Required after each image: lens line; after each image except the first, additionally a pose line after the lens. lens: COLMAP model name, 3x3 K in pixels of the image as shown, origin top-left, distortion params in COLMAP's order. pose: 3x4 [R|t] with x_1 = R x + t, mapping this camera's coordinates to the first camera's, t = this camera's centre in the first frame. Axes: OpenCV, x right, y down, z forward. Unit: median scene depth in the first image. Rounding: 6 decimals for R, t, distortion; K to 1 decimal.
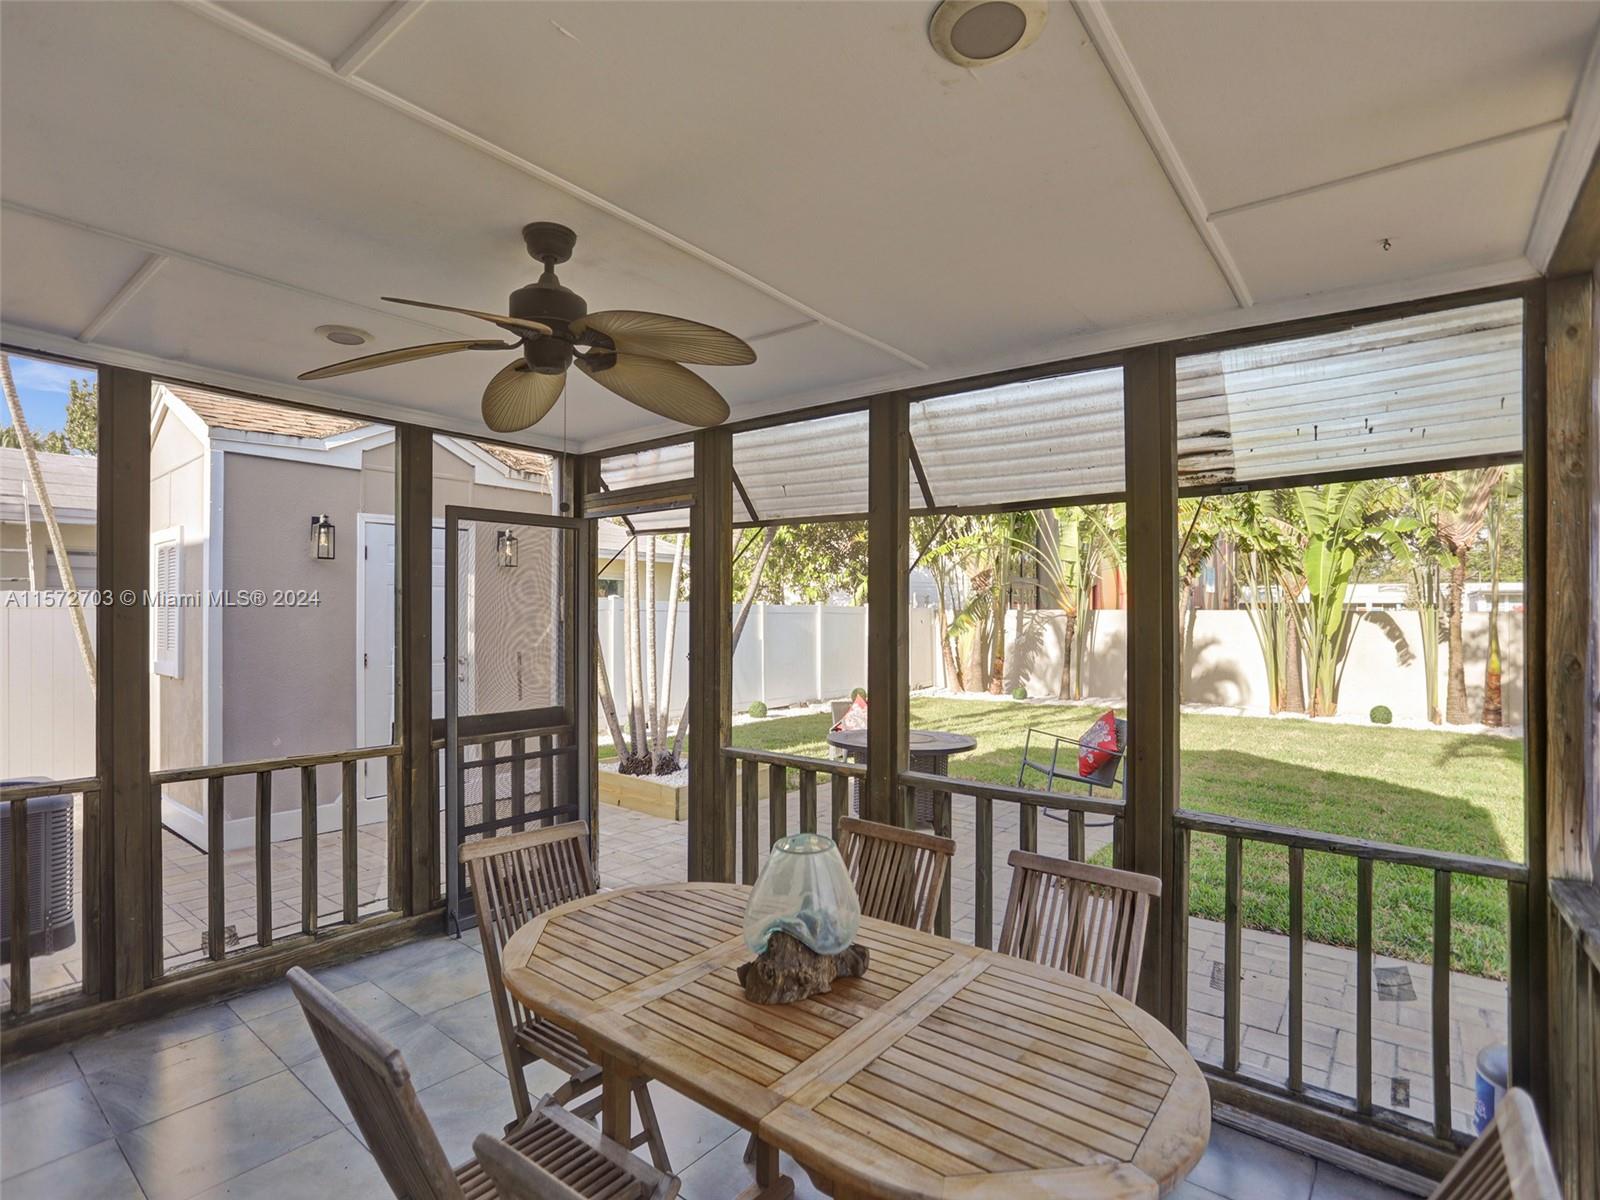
lens RADIAL K [[784.7, 0, 810.4], [0, 784.7, 607.9], [0, 0, 1]] dist [-0.066751, 0.037124]
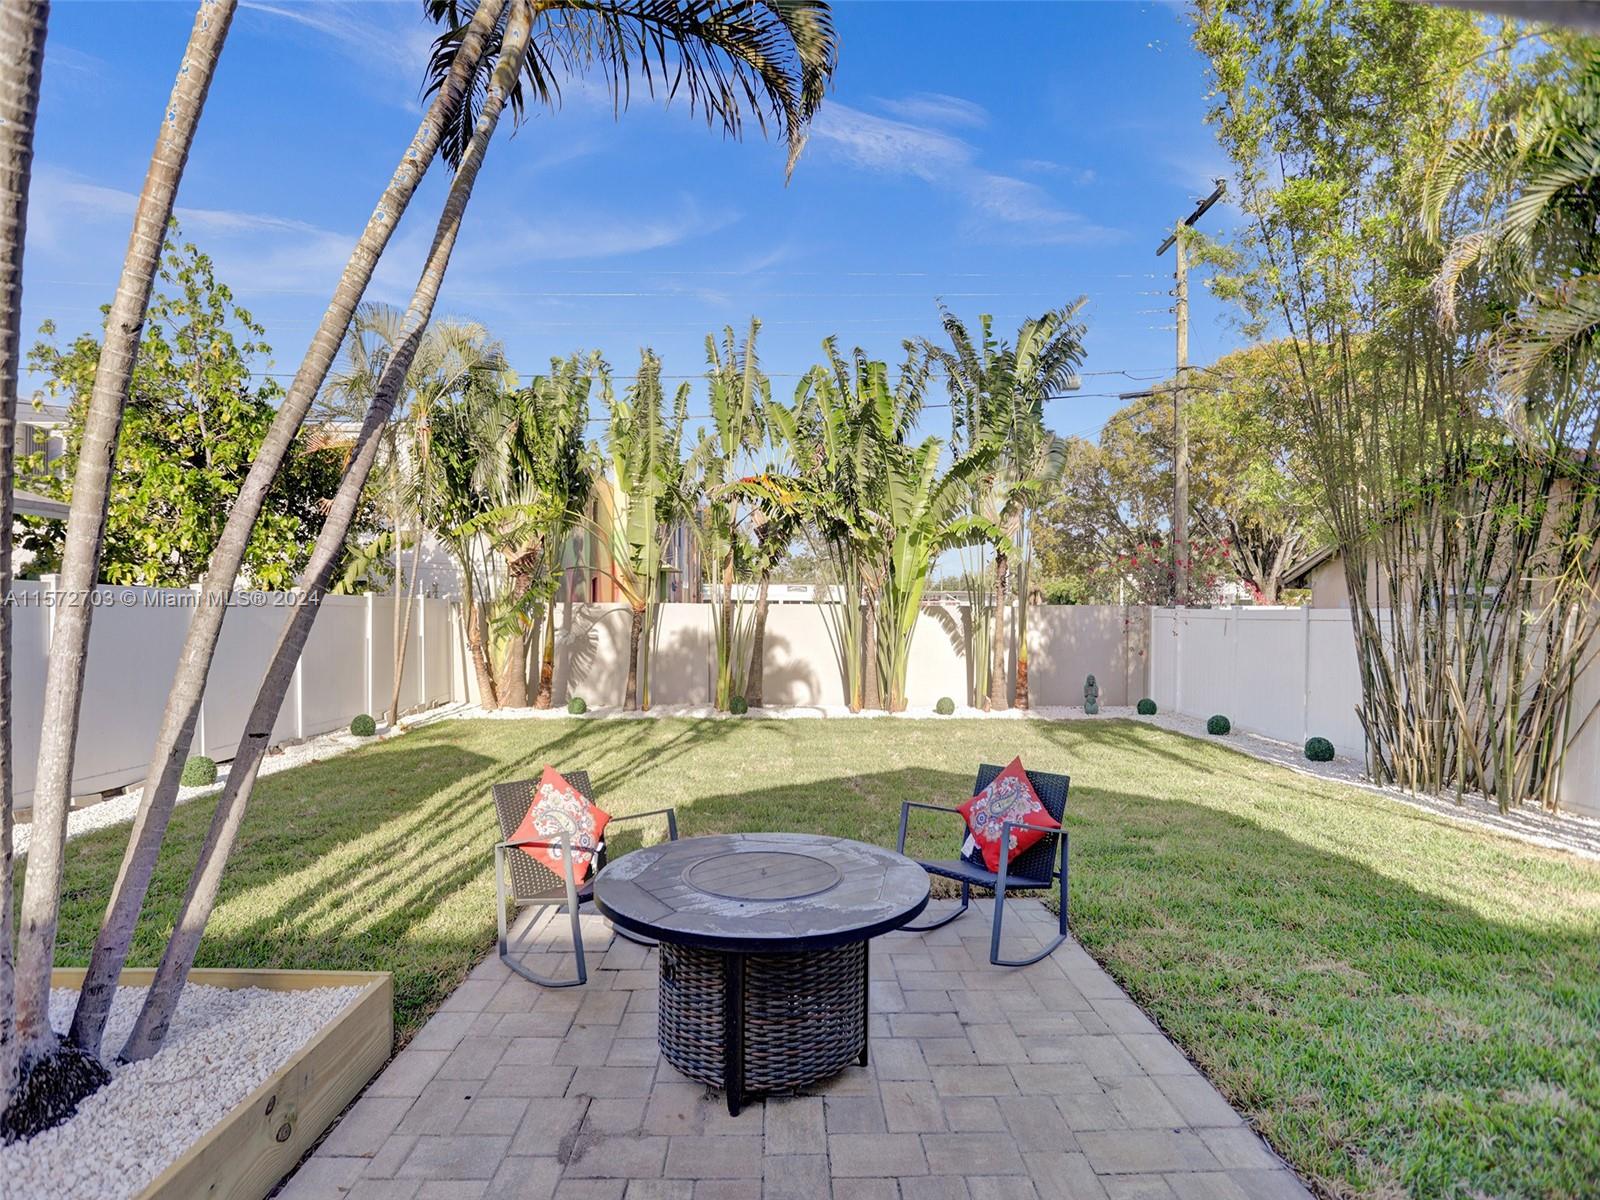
lens RADIAL K [[787.2, 0, 784.5], [0, 787.2, 606.8], [0, 0, 1]] dist [-0.058645, 0.020654]
pose [[0.784055, 0.006361, 0.620659, -0.070710], [-0.009319, 0.999955, 0.001525, 0.005173], [-0.620622, -0.006980, 0.784079, 0.267129]]
